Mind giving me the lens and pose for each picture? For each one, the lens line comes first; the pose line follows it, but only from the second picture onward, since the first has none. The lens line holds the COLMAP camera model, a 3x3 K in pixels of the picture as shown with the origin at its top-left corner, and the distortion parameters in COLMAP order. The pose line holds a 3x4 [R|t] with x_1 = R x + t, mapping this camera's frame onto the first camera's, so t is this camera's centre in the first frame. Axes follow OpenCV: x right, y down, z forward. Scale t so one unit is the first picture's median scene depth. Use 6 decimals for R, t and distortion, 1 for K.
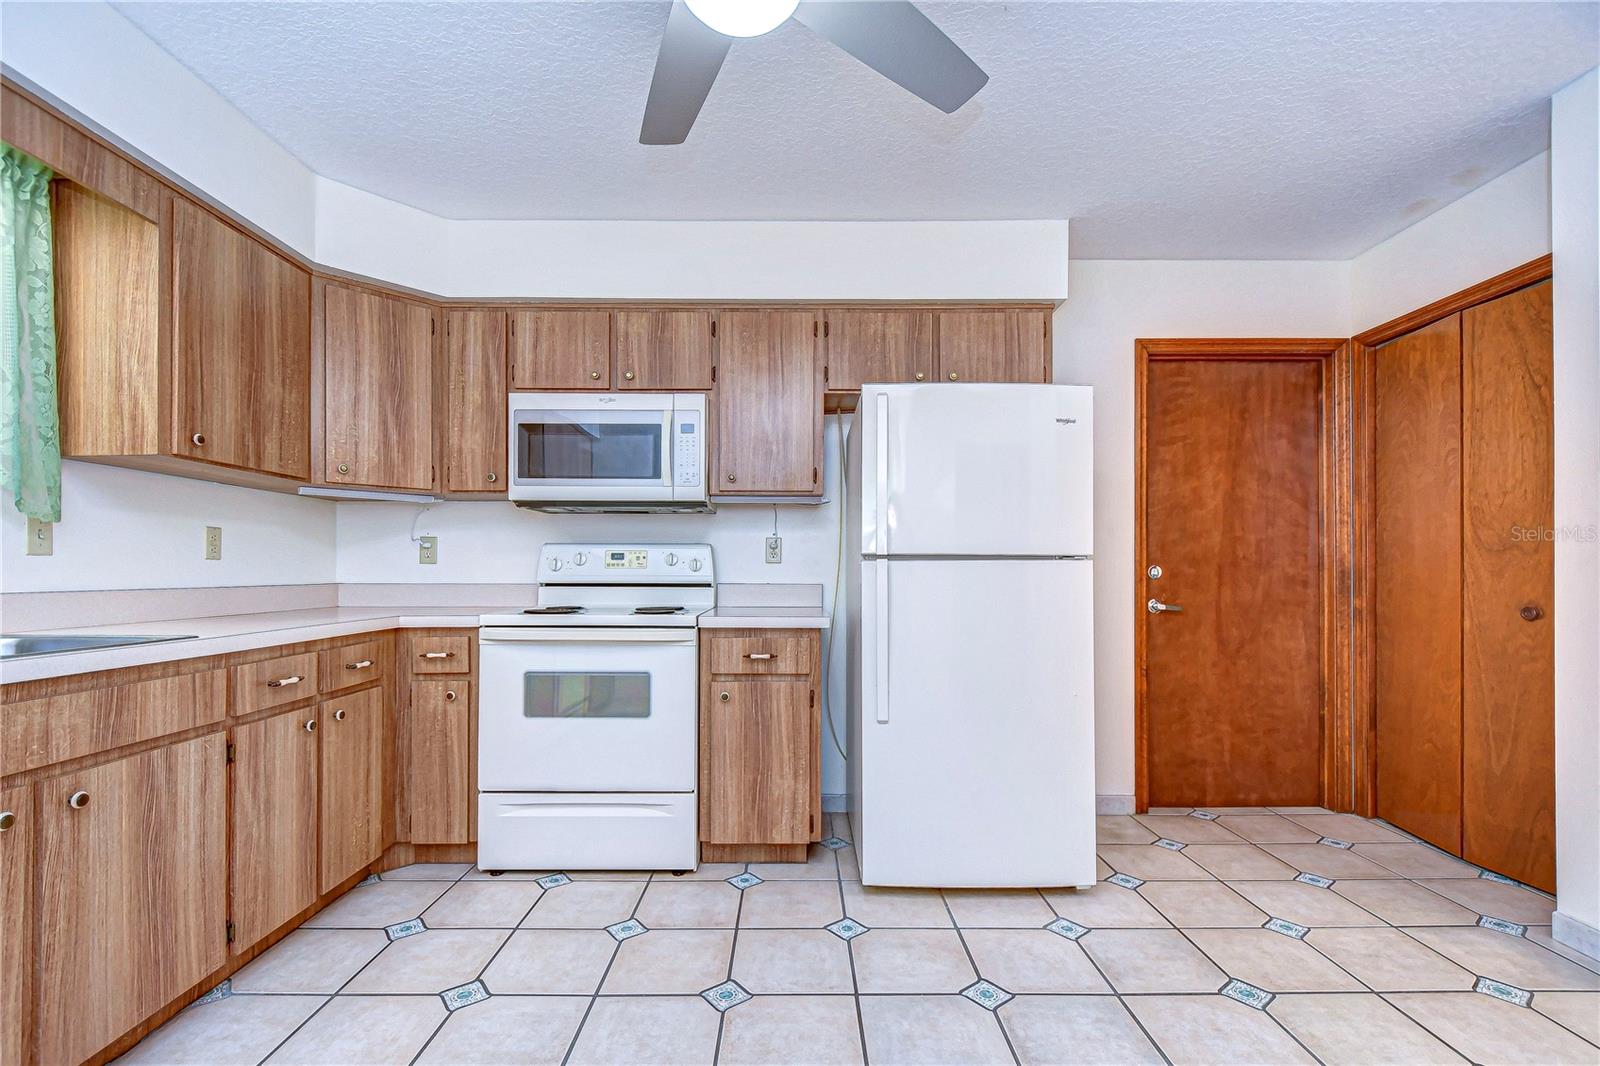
lens RADIAL K [[758.1, 0, 790.6], [0, 758.1, 562.7], [0, 0, 1]] dist [0.004199, -0.007360]
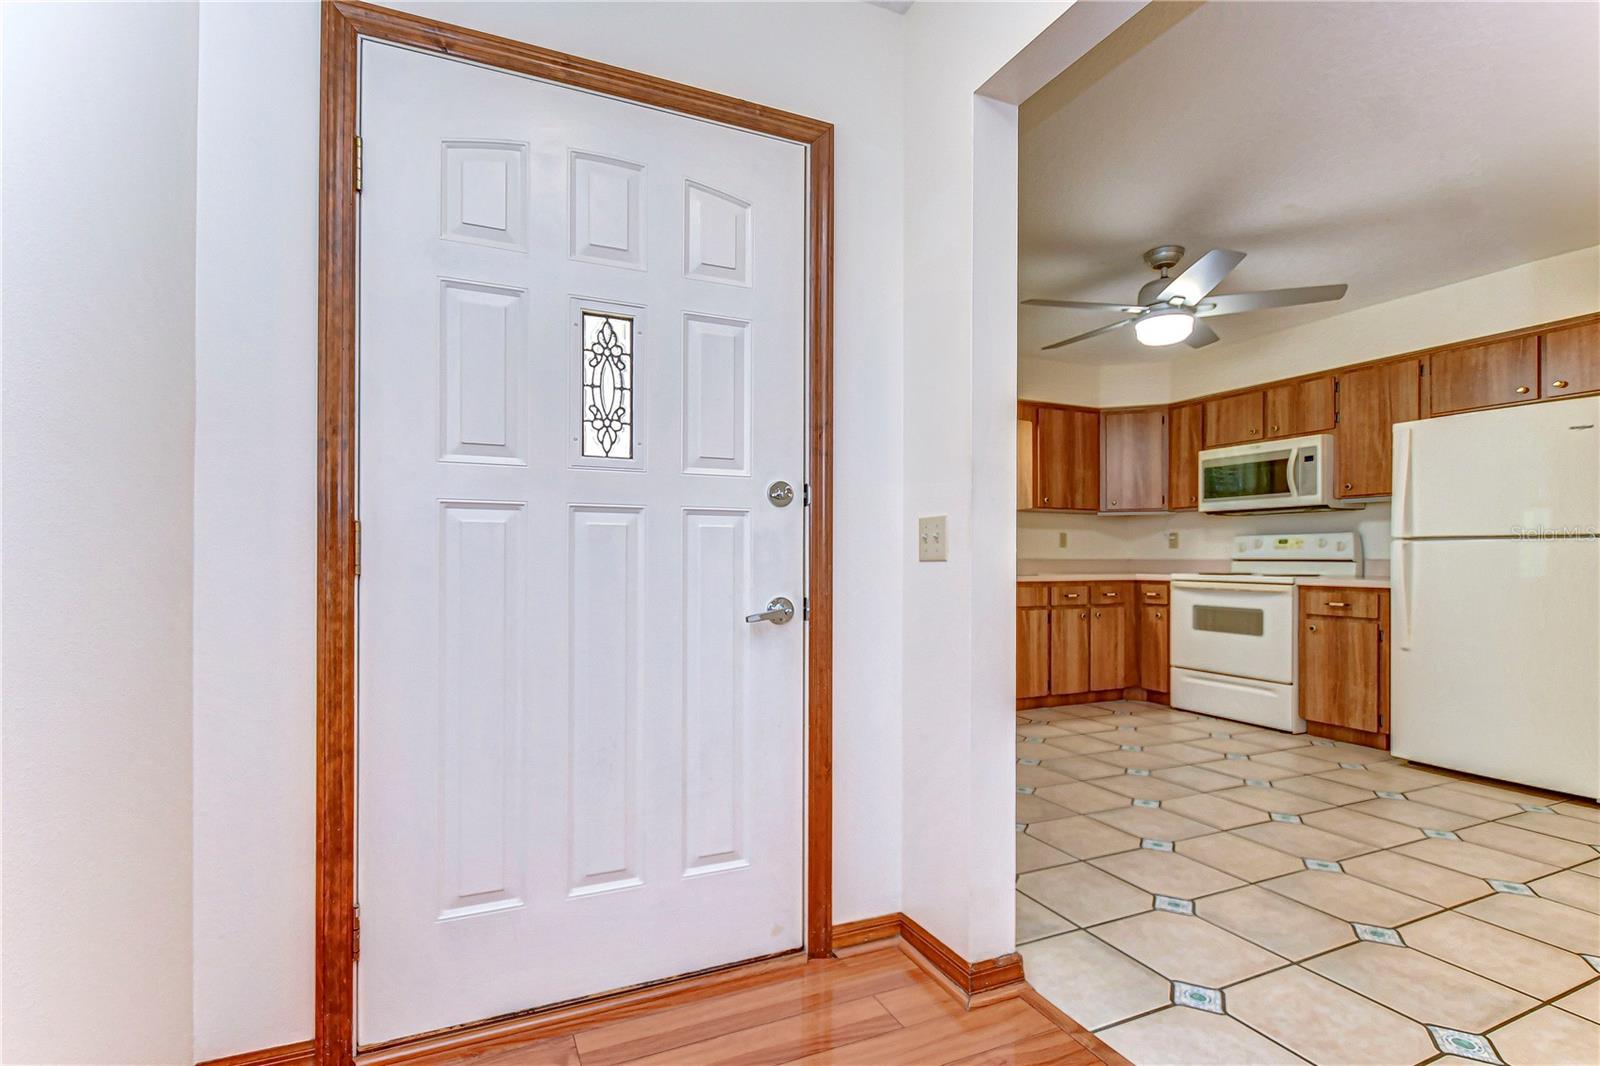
lens RADIAL K [[747.8, 0, 750.7], [0, 747.8, 558.7], [0, 0, 1]] dist [0.001593, -0.000609]
pose [[0.385328, -0.001270, -0.922779, 0.842022], [0.006907, 0.999975, 0.001508, 0.017466], [0.922754, -0.006954, 0.385328, -0.647314]]
